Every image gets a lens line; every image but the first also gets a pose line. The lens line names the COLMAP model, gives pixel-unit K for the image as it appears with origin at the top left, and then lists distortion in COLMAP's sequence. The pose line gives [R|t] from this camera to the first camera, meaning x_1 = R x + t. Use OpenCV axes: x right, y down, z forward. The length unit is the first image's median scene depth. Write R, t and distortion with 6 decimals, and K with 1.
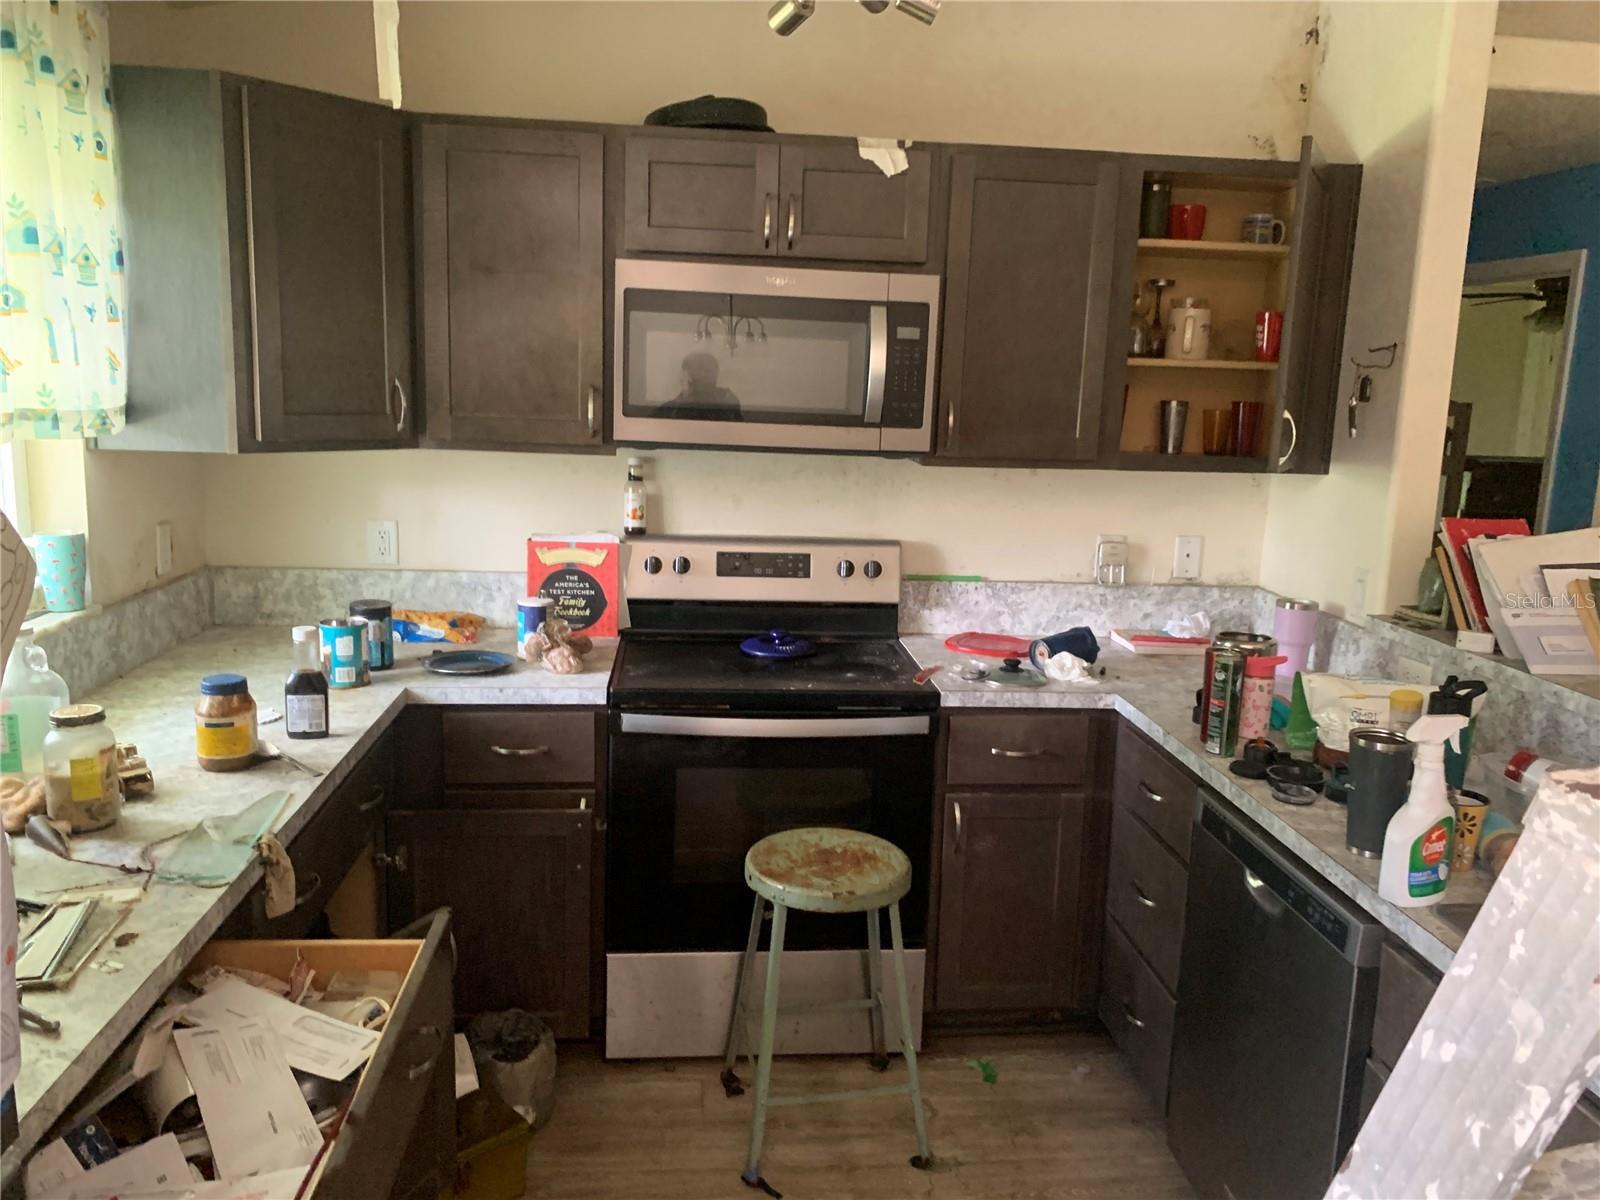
lens RADIAL K [[1228.2, 0, 800.0], [0, 1228.2, 600.0], [0, 0, 1]] dist [-0.003801, -0.000588]
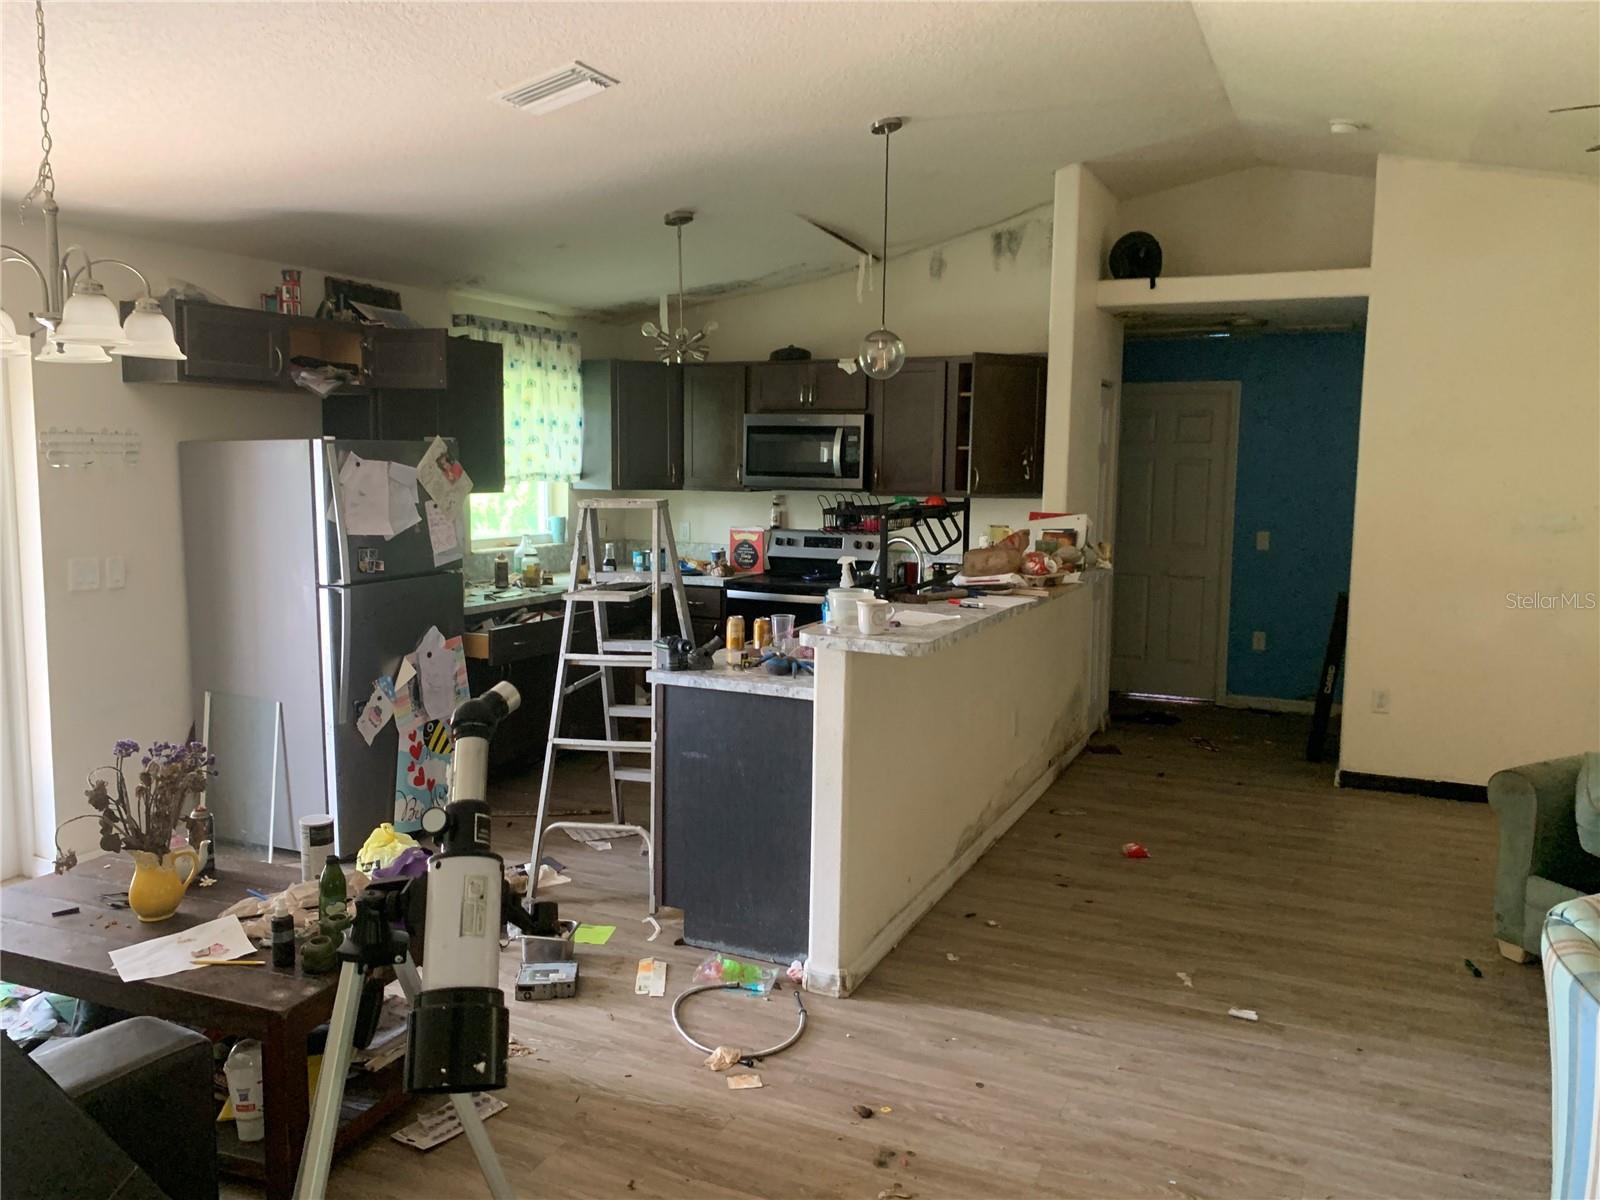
lens RADIAL K [[1228.2, 0, 800.0], [0, 1228.2, 600.0], [0, 0, 1]] dist [-0.003801, -0.000588]
pose [[0.863104, 0.032442, -0.503984, 1.210237], [-0.074699, 0.995159, -0.063868, 0.252076], [0.499472, 0.092772, 0.861349, -1.068564]]
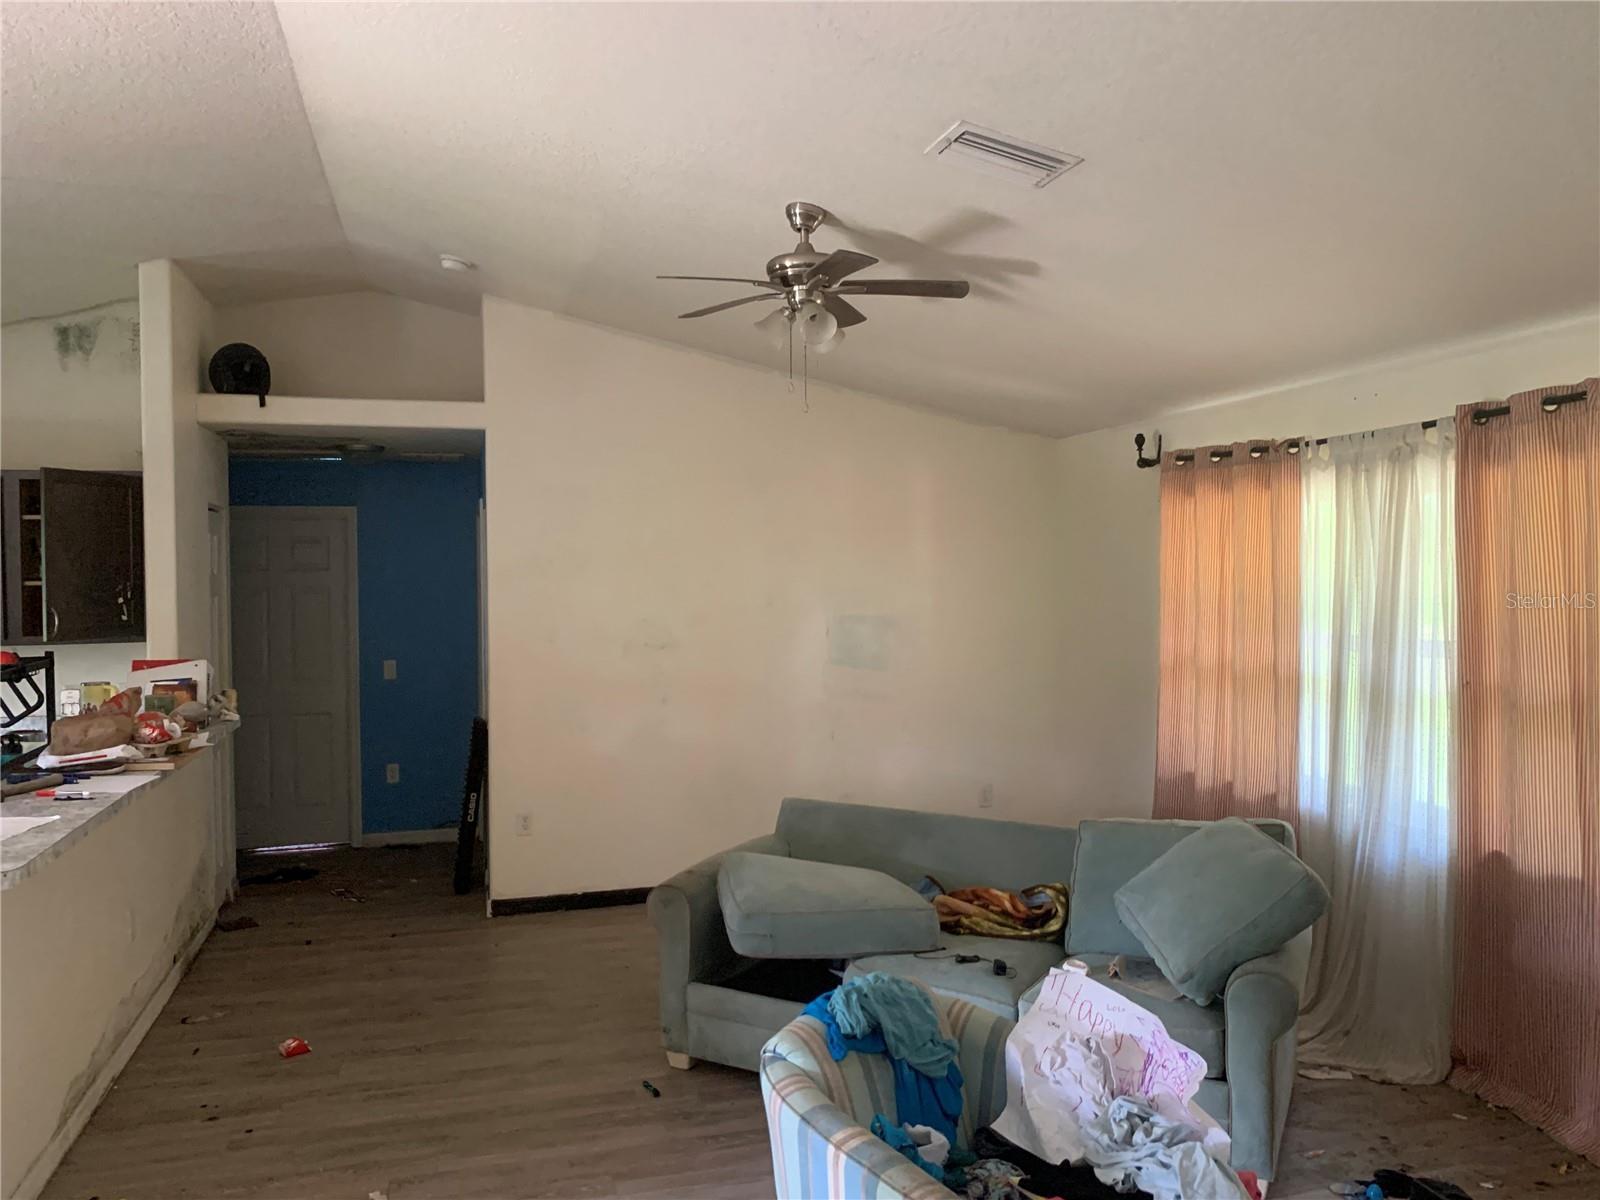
lens RADIAL K [[1219.0, 0, 777.3], [0, 1219.0, 604.5], [0, 0, 1]] dist [0.000848, 0.000461]
pose [[0.985185, -0.044502, 0.165618, 1.089468], [0.070354, 0.985615, -0.153664, 0.180748], [-0.156398, 0.163039, 0.974145, -0.901406]]
